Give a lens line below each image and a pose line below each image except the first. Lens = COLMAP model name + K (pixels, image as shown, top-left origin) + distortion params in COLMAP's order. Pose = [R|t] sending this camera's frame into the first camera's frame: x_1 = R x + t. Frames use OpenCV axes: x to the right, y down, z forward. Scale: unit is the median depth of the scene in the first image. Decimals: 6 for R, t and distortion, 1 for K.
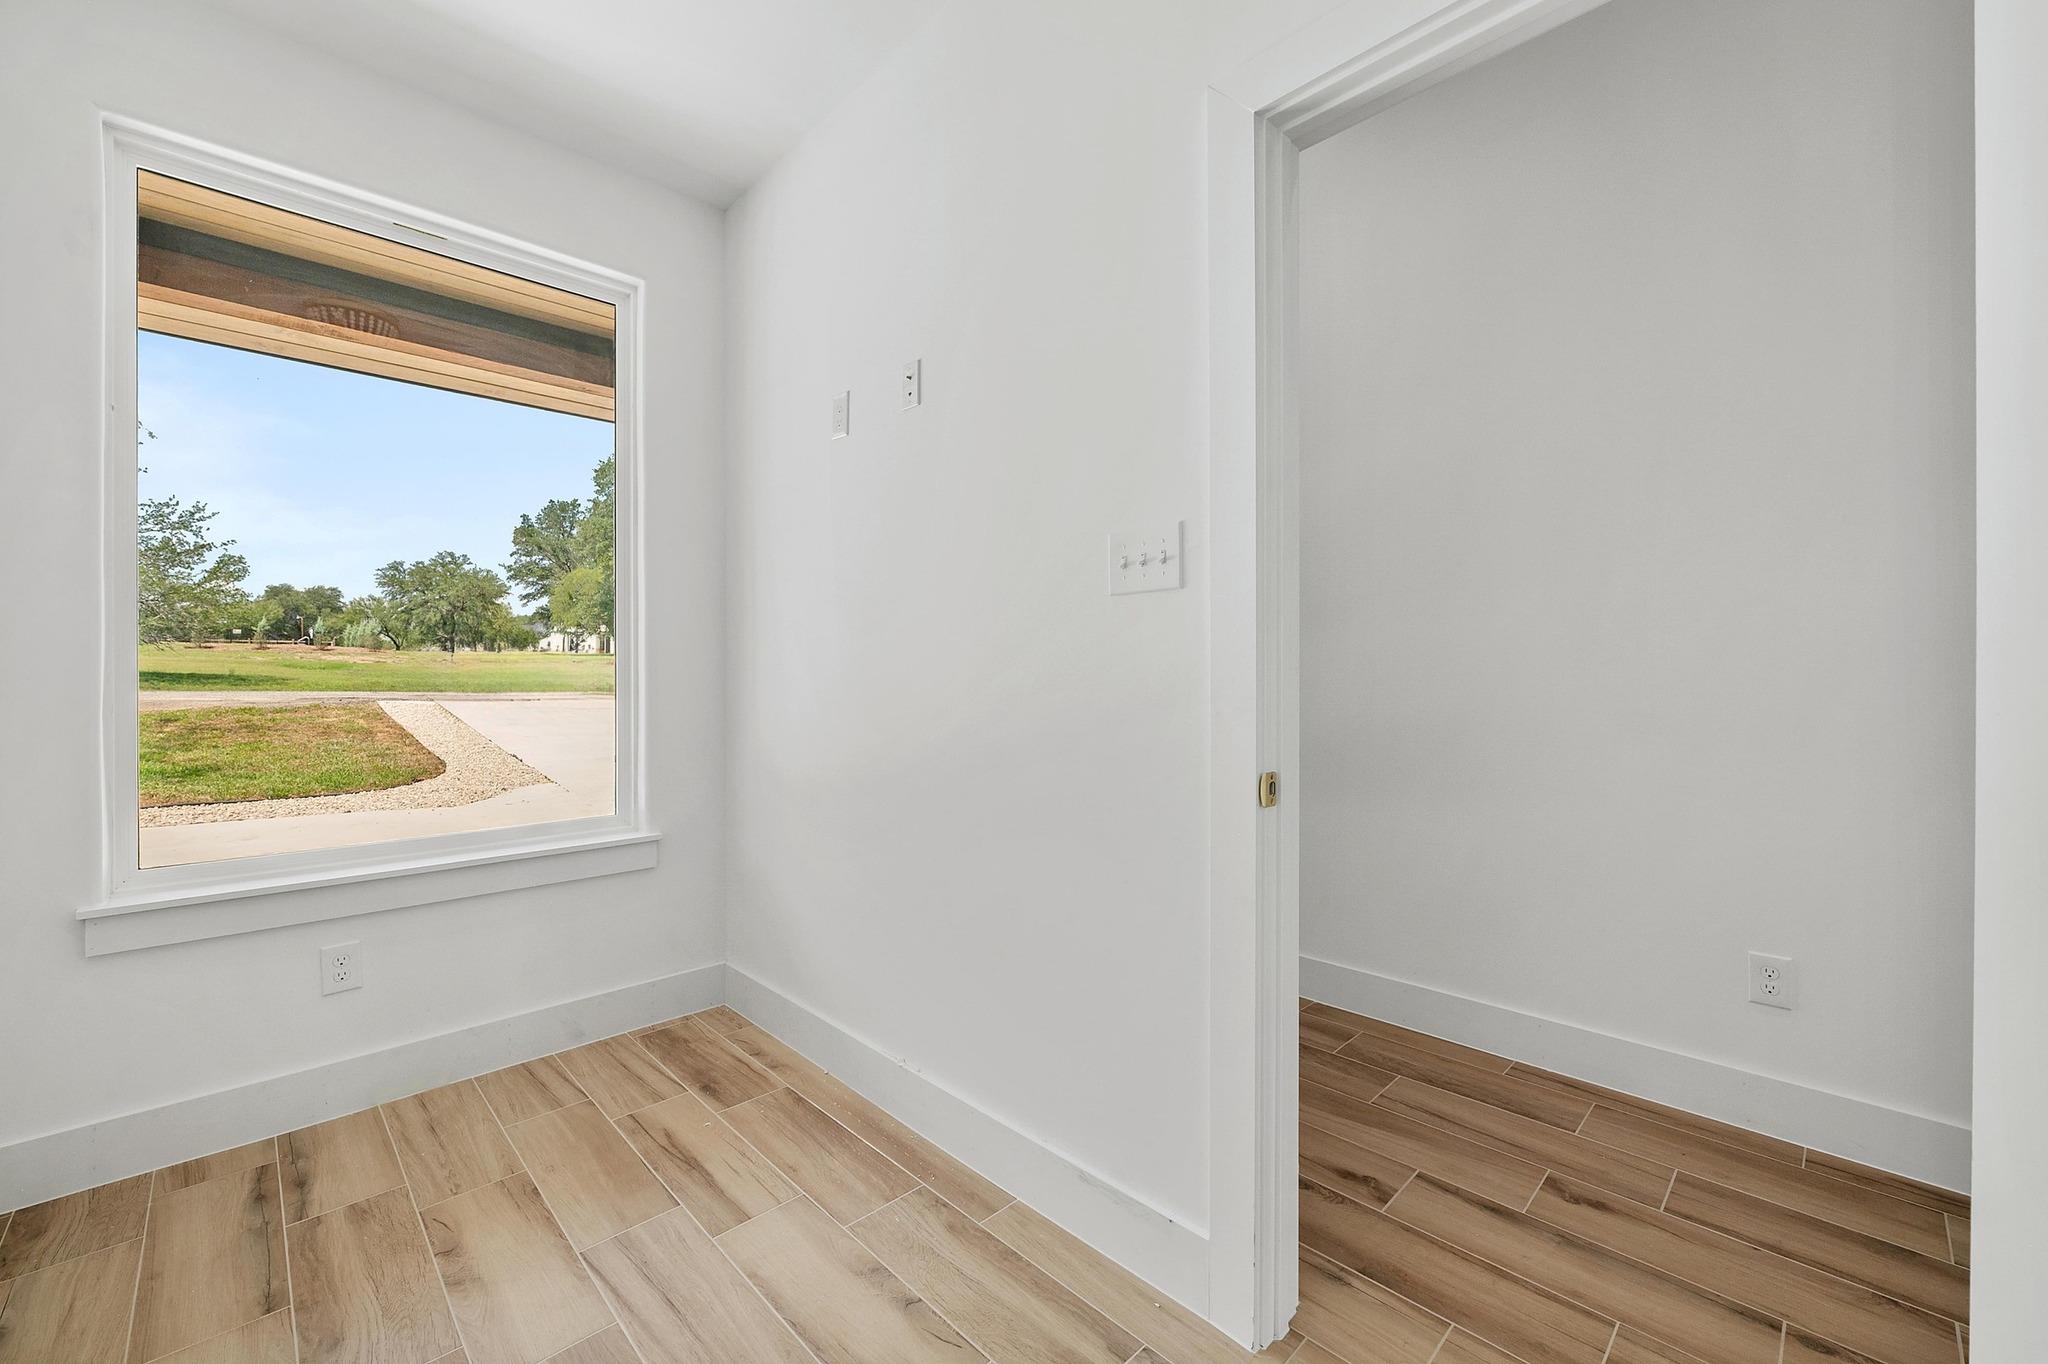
lens RADIAL K [[813.1, 0, 1022.6], [0, 813.1, 678.3], [0, 0, 1]] dist [-0.005291, 0.000461]
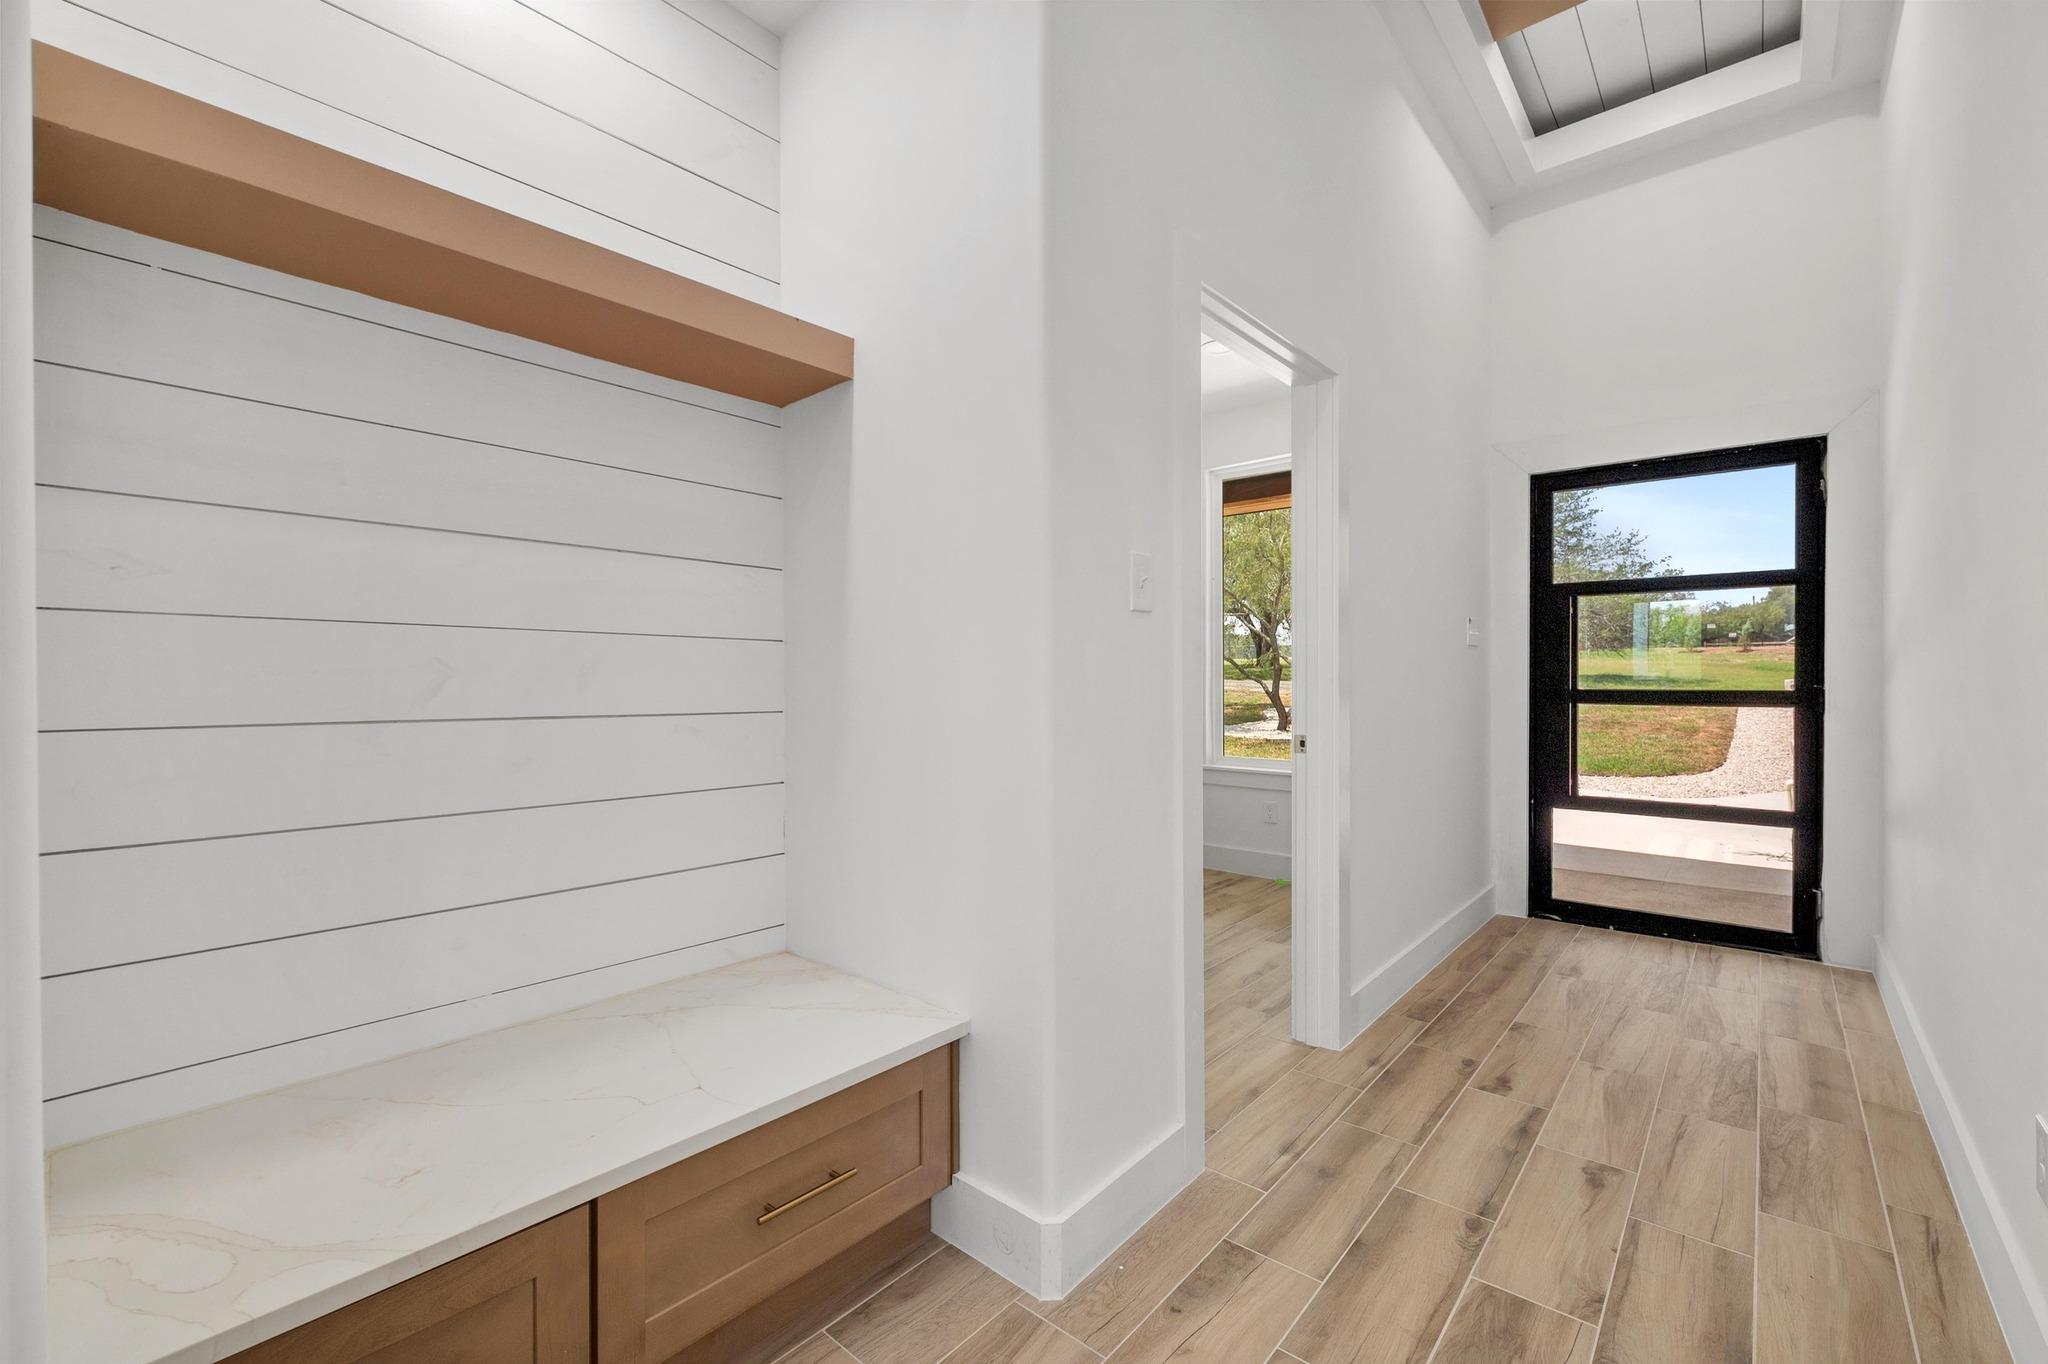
lens RADIAL K [[859.9, 0, 1021.8], [0, 859.9, 680.0], [0, 0, 1]] dist [0.000015, -0.000023]
pose [[0.084422, 0.004817, -0.996418, 1.701690], [-0.005627, 0.999975, 0.004357, -0.006242], [0.996414, 0.005239, 0.084447, 0.149688]]
